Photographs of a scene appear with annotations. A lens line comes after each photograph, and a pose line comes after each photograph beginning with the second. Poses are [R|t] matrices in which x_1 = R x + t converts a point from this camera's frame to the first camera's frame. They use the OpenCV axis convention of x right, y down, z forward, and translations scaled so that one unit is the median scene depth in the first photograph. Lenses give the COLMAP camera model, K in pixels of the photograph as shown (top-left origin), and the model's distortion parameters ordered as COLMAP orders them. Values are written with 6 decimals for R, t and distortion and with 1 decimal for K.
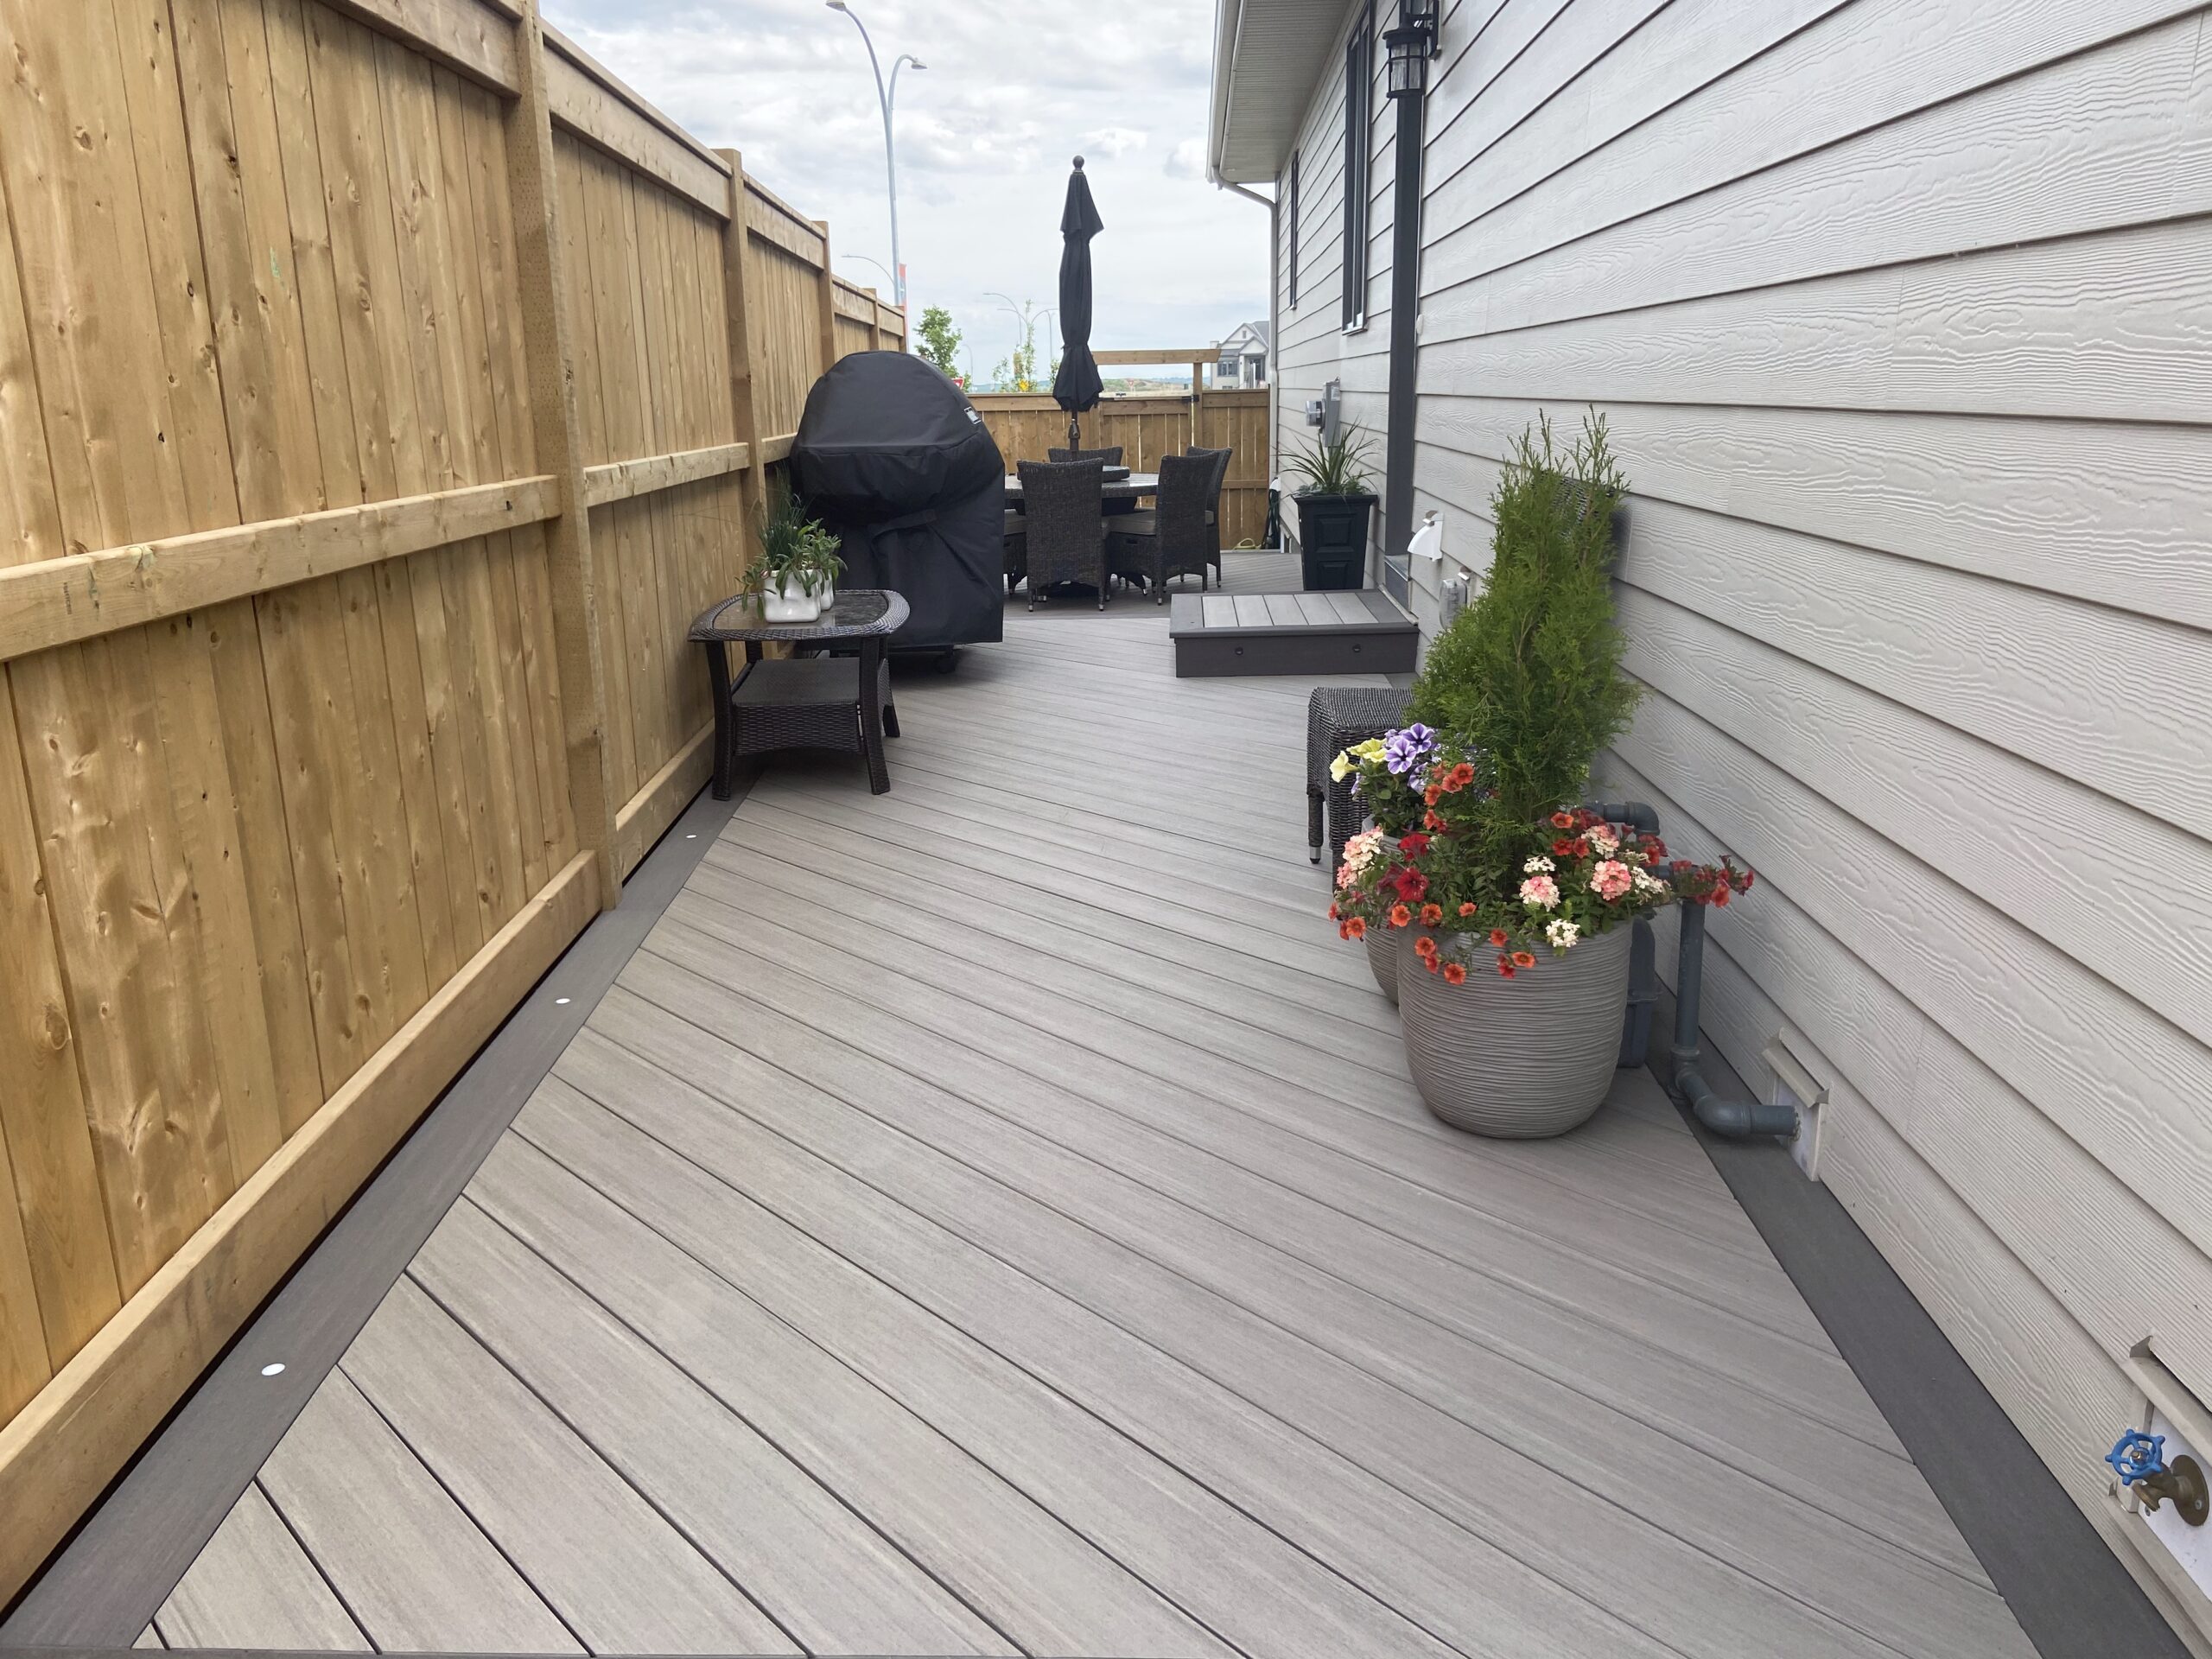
lens RADIAL K [[1657.8, 0, 1106.0], [0, 1657.8, 829.5], [0, 0, 1]] dist [0.043325, -0.002879]
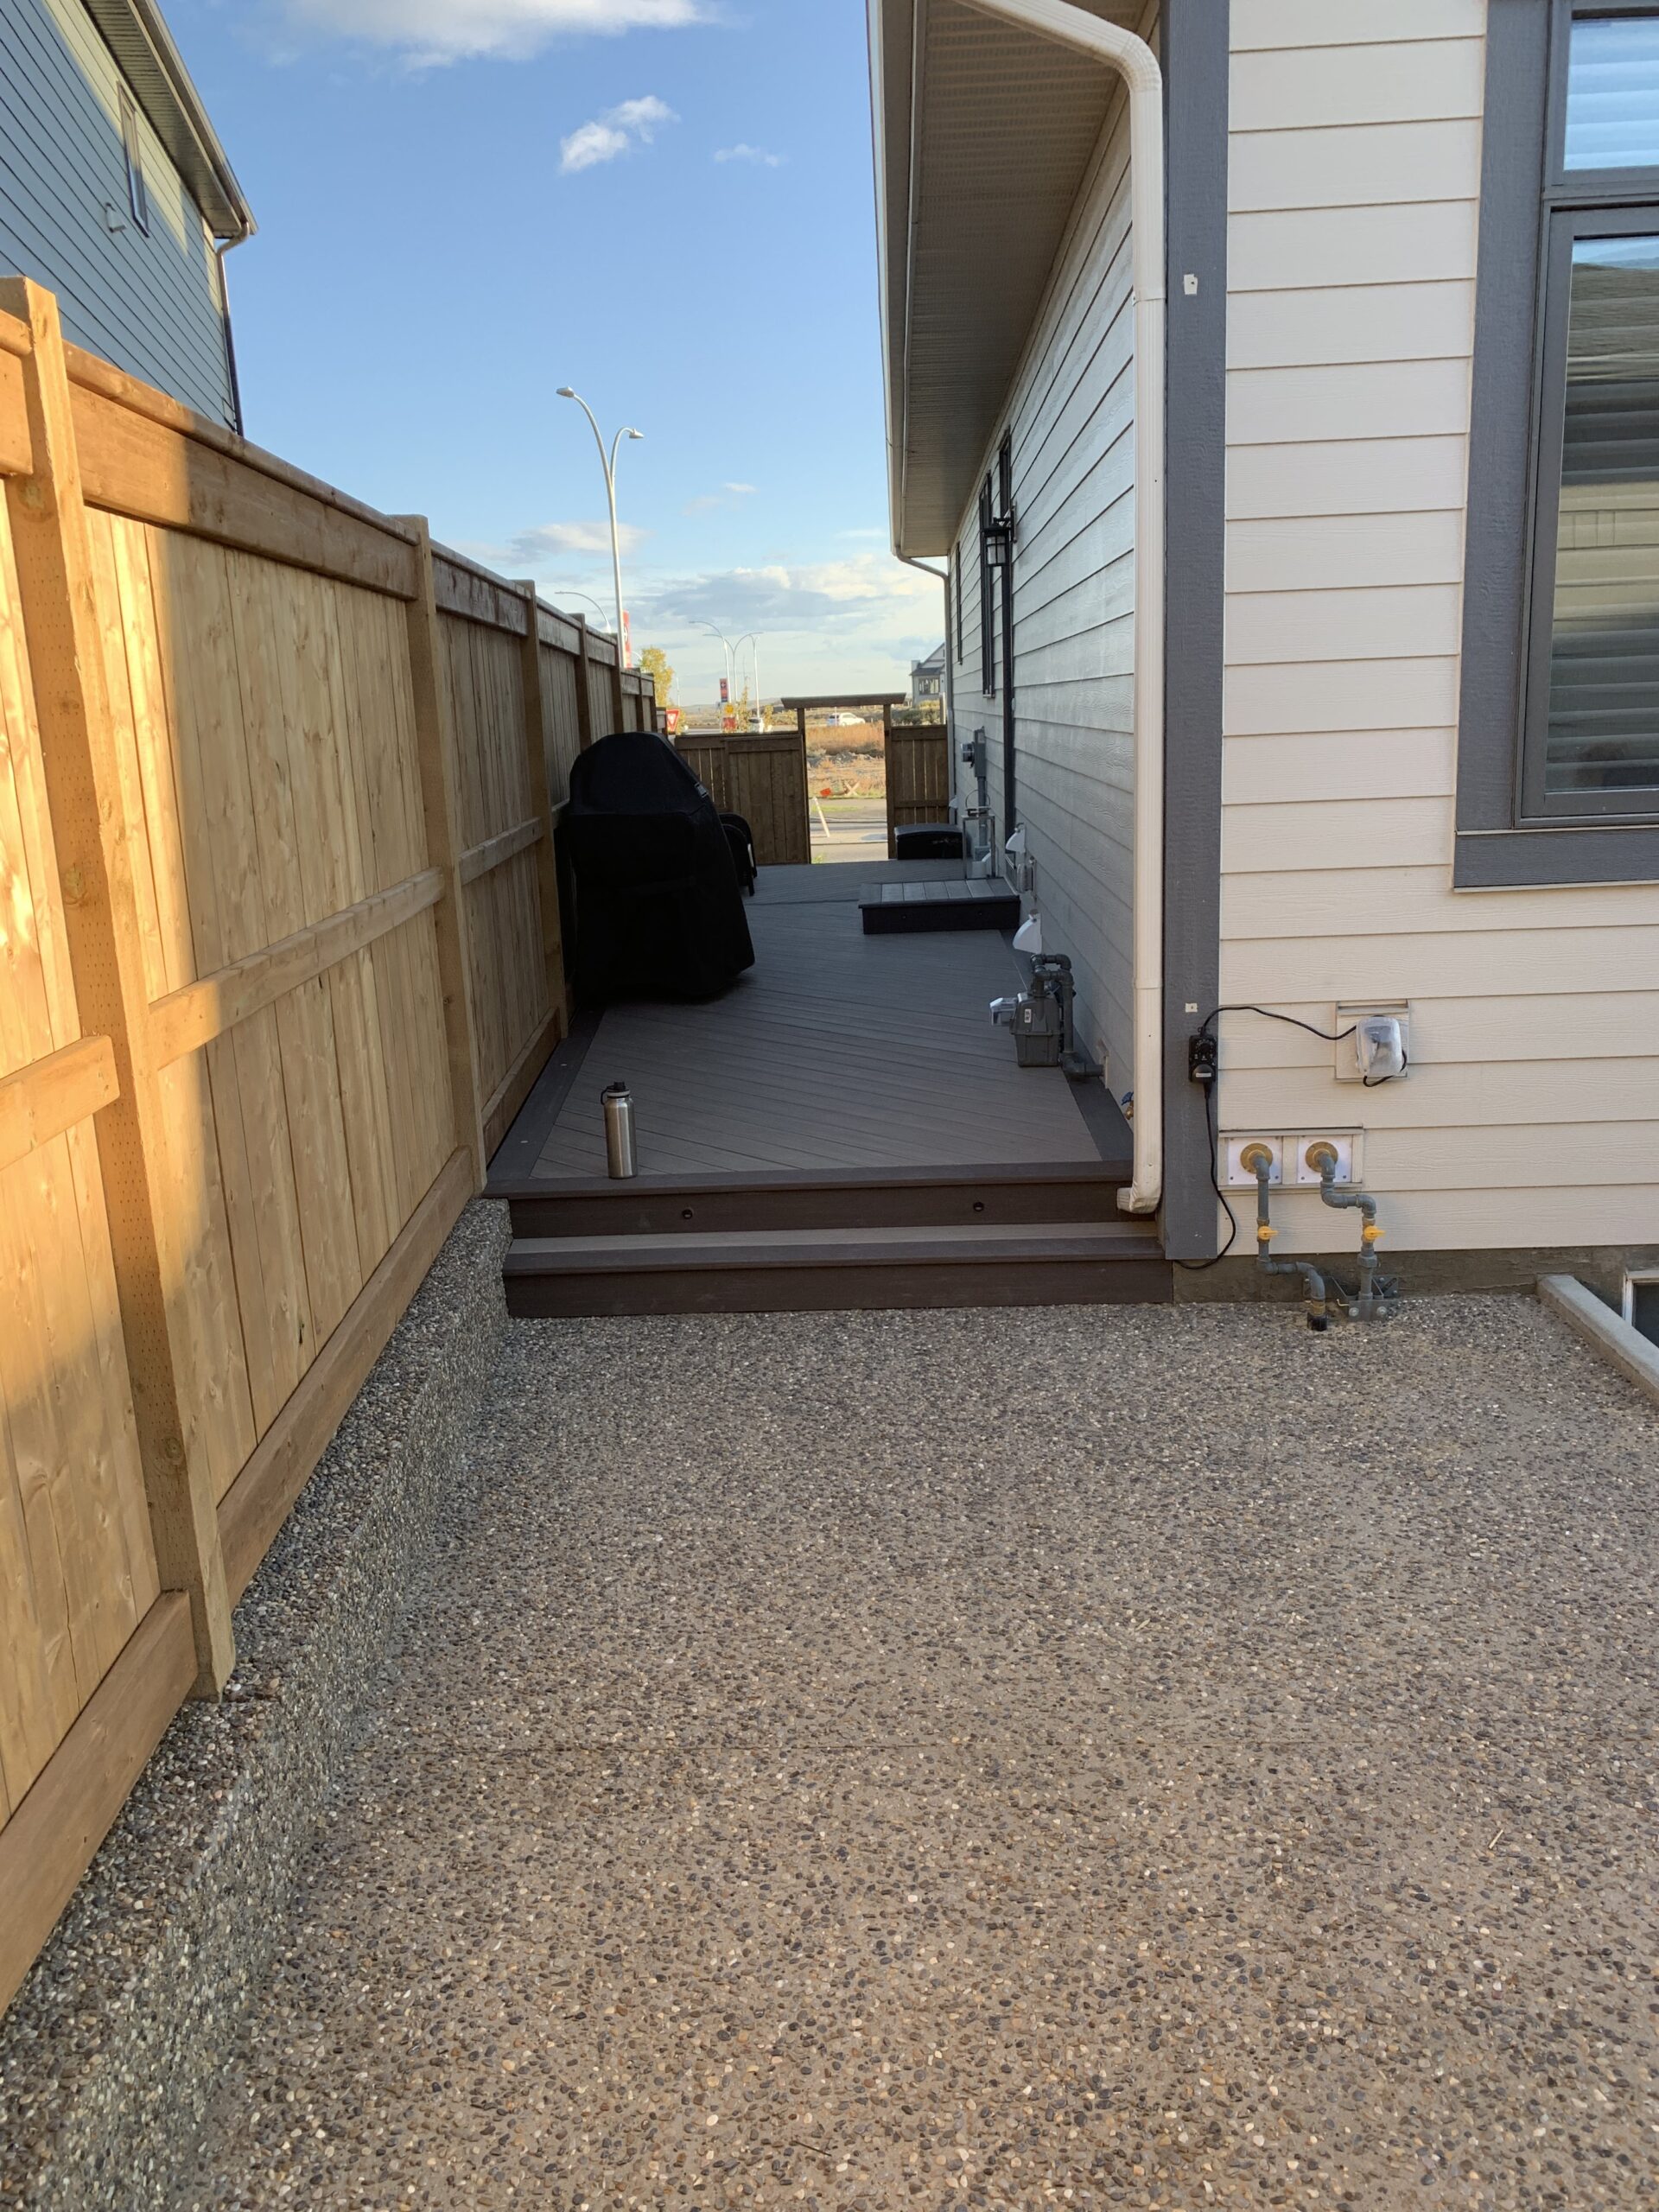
lens RADIAL K [[1683.6, 0, 829.5], [0, 1683.6, 1106.0], [0, 0, 1]] dist [0.072094, -0.082913]
pose [[0.999571, -0.028478, 0.006771, -0.005125], [0.028634, 0.999298, -0.024173, 0.080562], [-0.006078, 0.024357, 0.999685, -0.437415]]
